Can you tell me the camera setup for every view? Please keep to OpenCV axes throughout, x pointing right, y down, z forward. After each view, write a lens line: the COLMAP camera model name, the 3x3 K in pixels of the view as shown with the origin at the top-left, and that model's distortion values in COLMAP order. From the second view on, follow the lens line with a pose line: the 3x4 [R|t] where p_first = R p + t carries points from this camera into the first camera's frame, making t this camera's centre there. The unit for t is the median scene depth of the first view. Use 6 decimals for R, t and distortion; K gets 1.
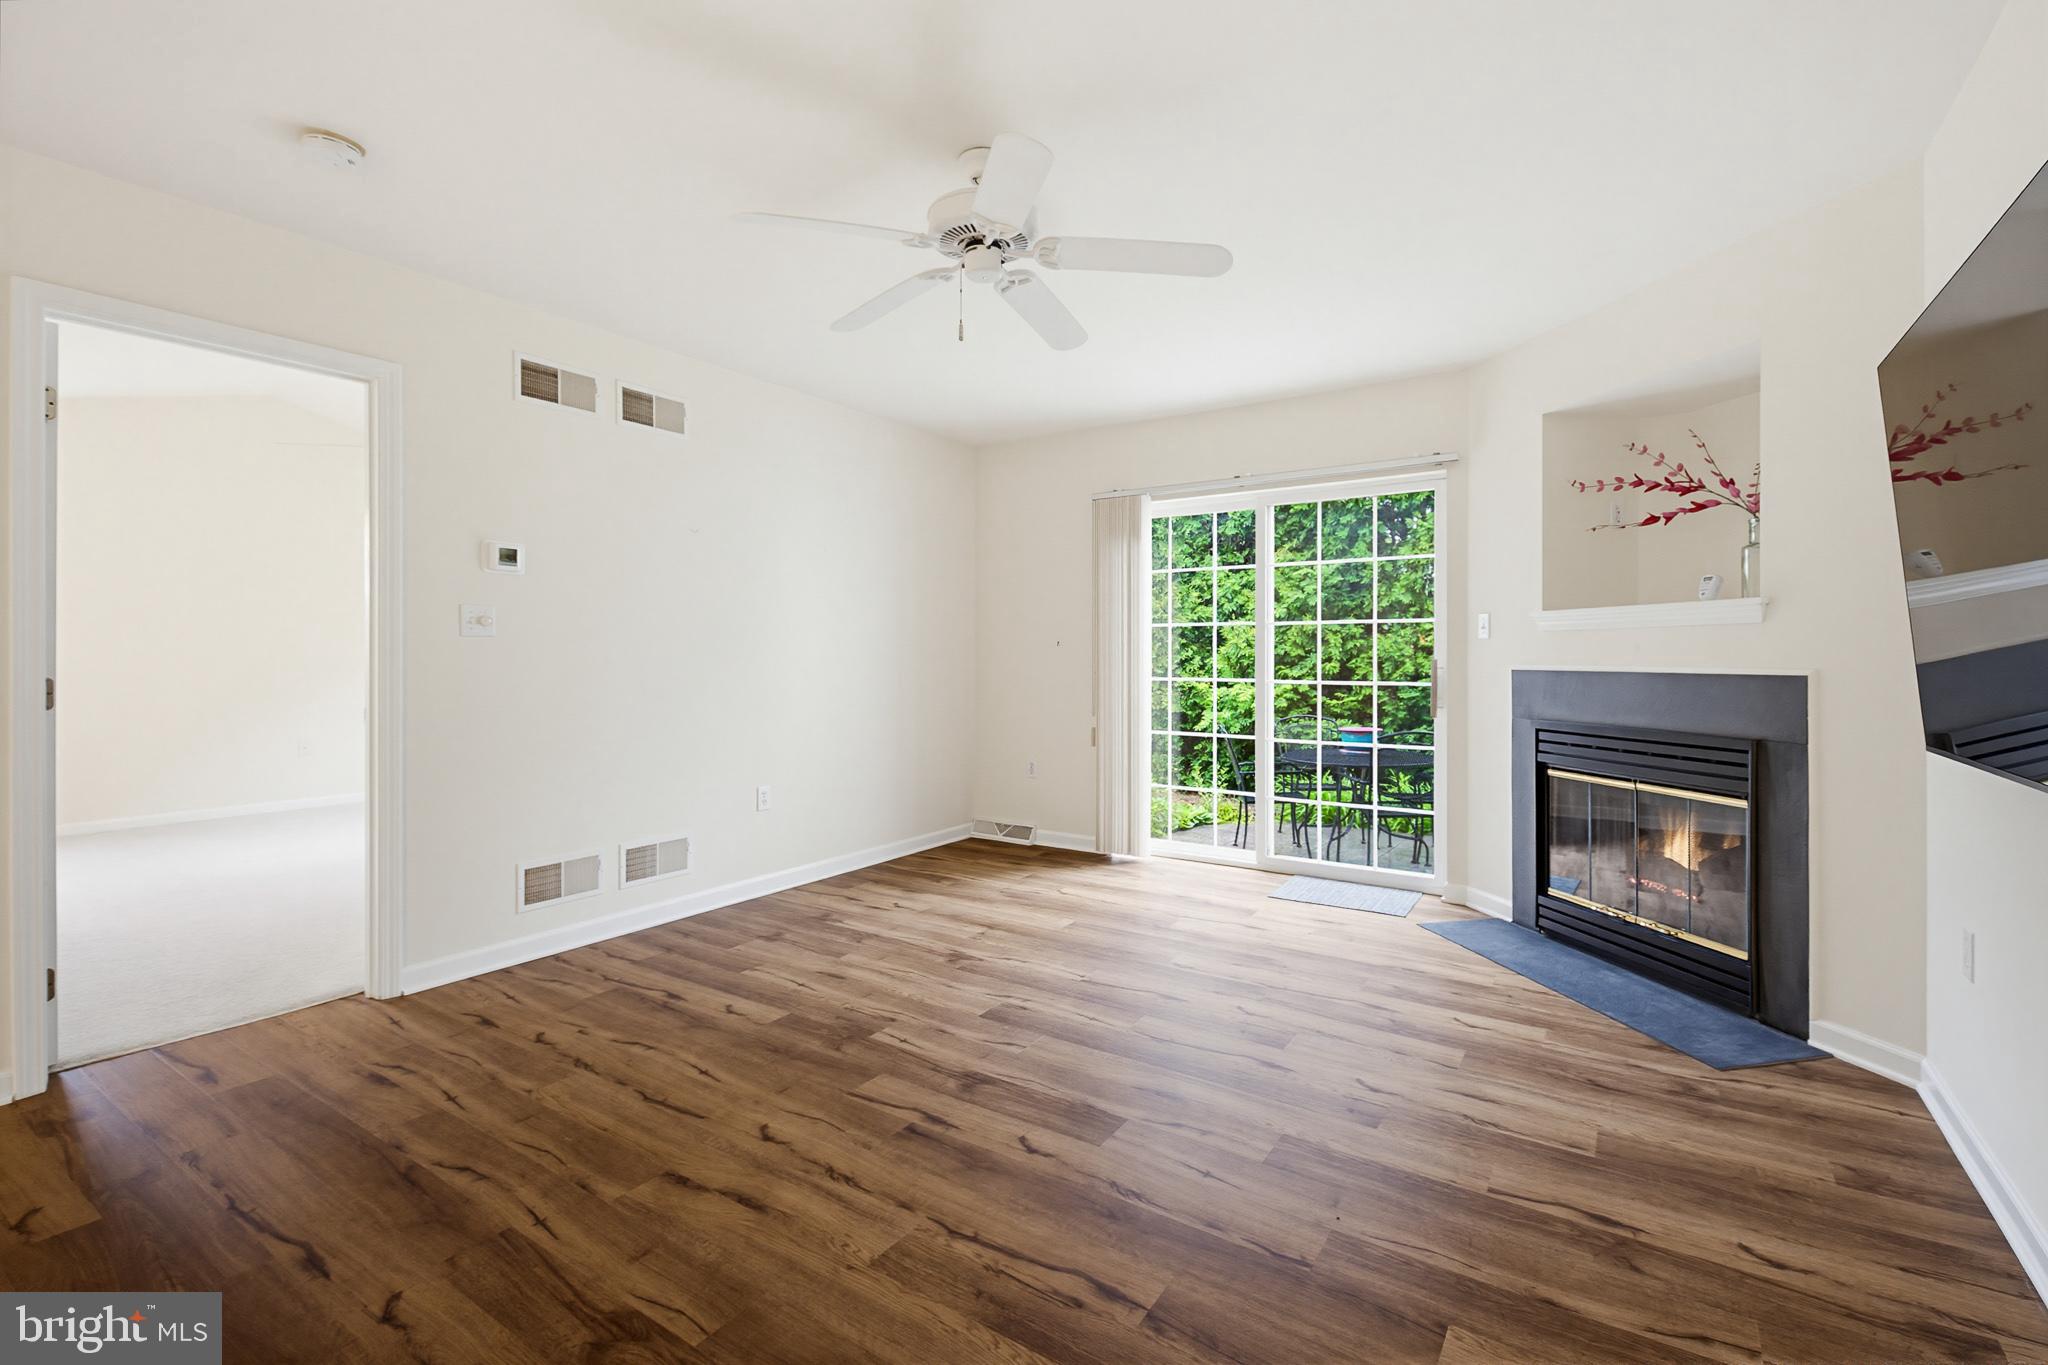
lens RADIAL K [[926.6, 0, 1025.0], [0, 926.6, 662.1], [0, 0, 1]] dist [0.015688, -0.009002]
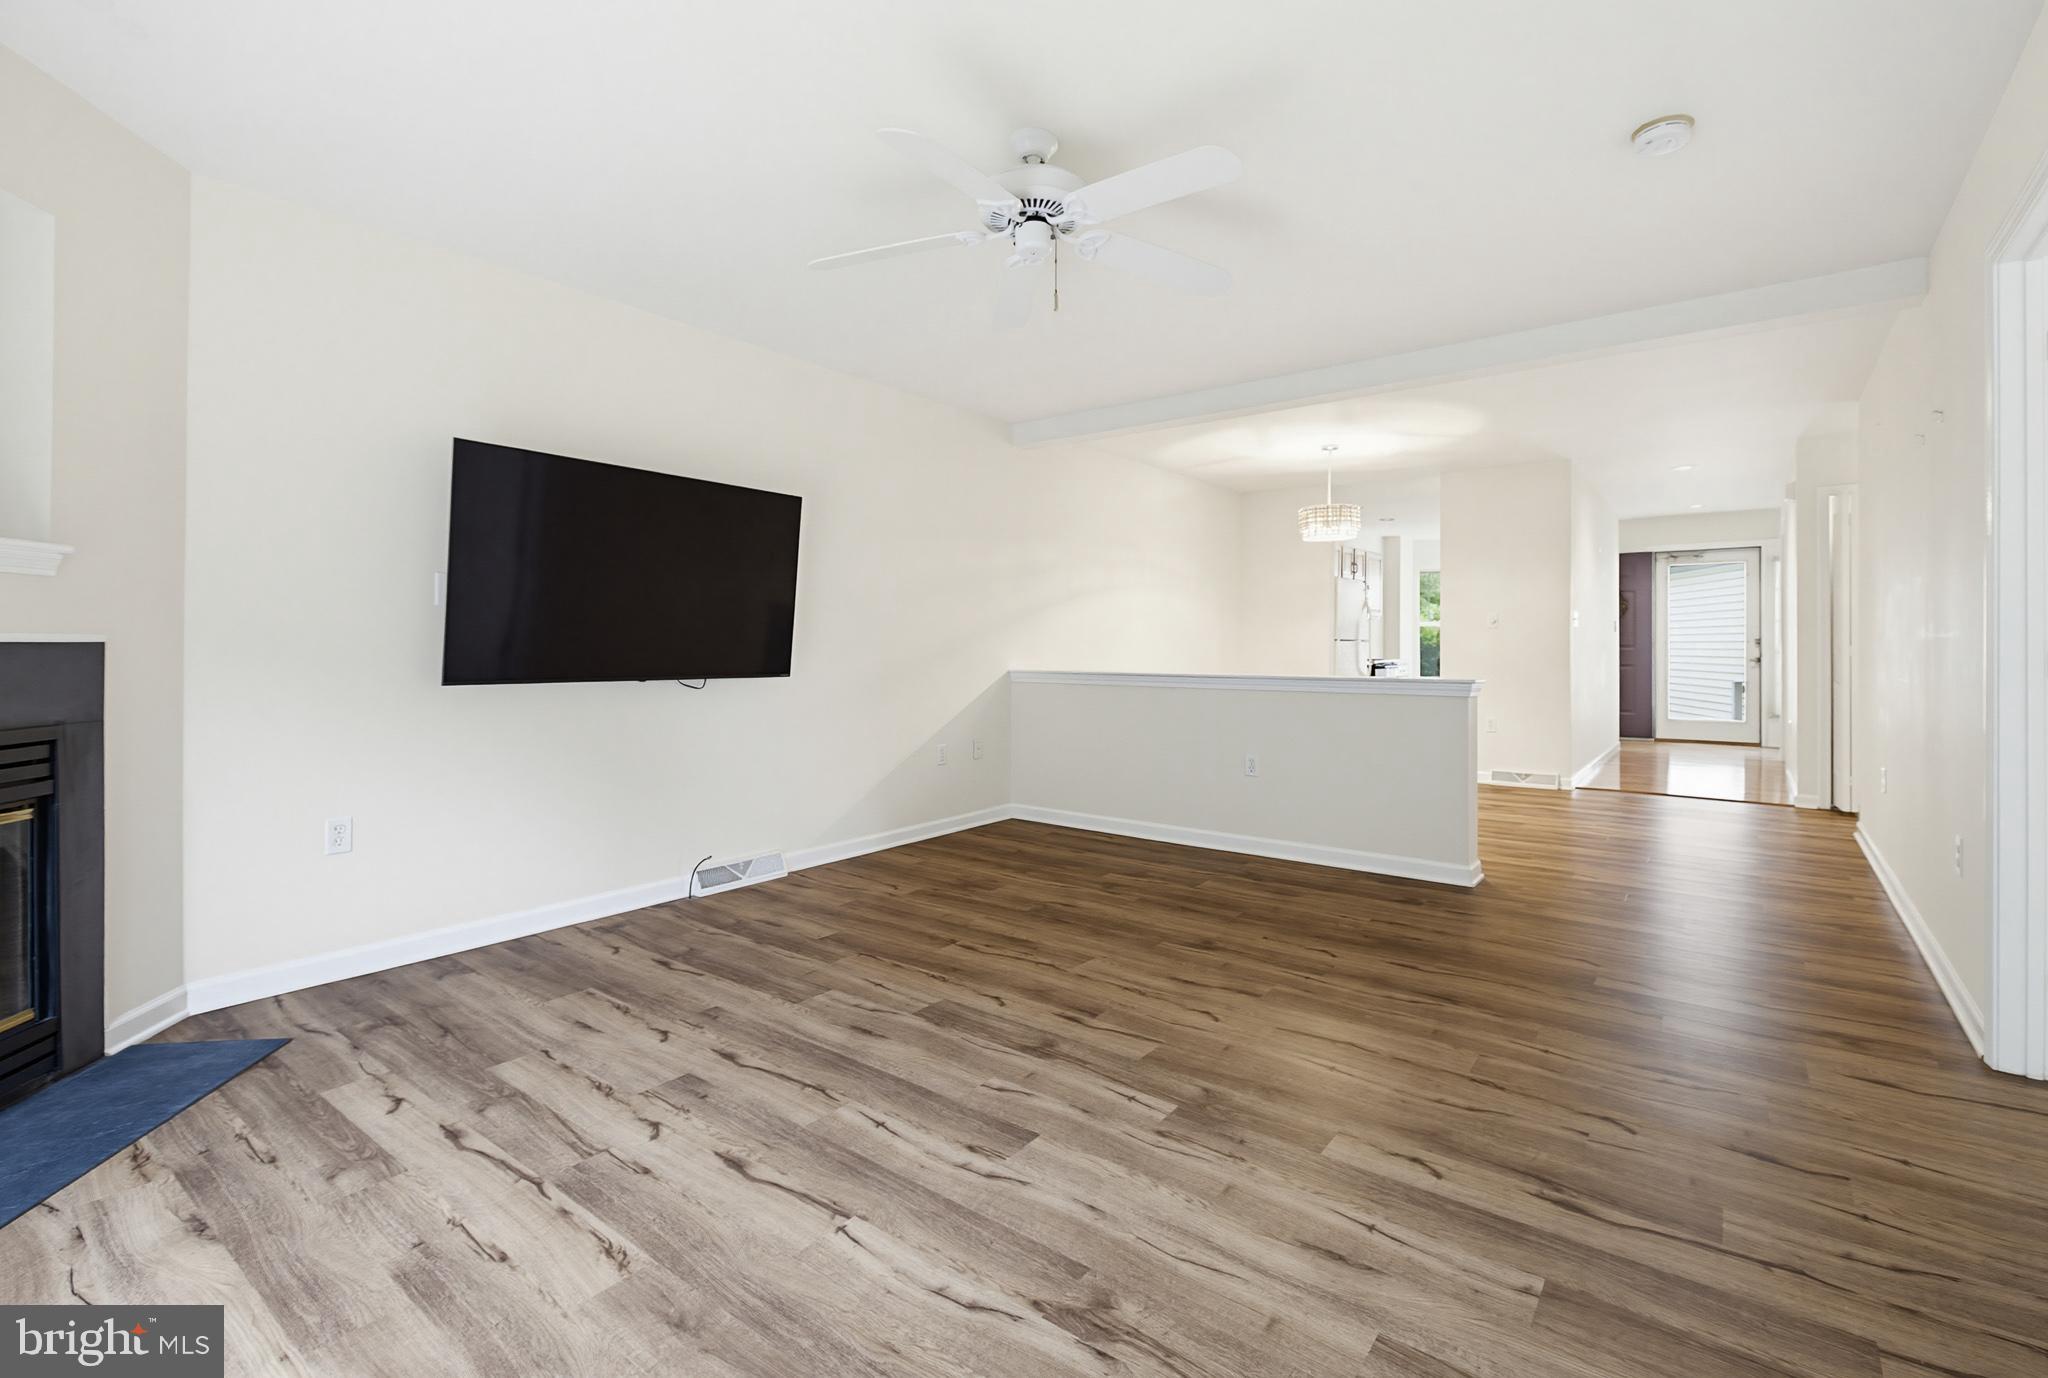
lens RADIAL K [[924.1, 0, 1020.7], [0, 924.1, 644.4], [0, 0, 1]] dist [0.007870, -0.002255]
pose [[-0.998165, -0.000664, 0.060555, -0.081025], [-0.000054, 0.999949, 0.010064, 0.006020], [-0.060558, 0.010042, -0.998114, 1.756149]]
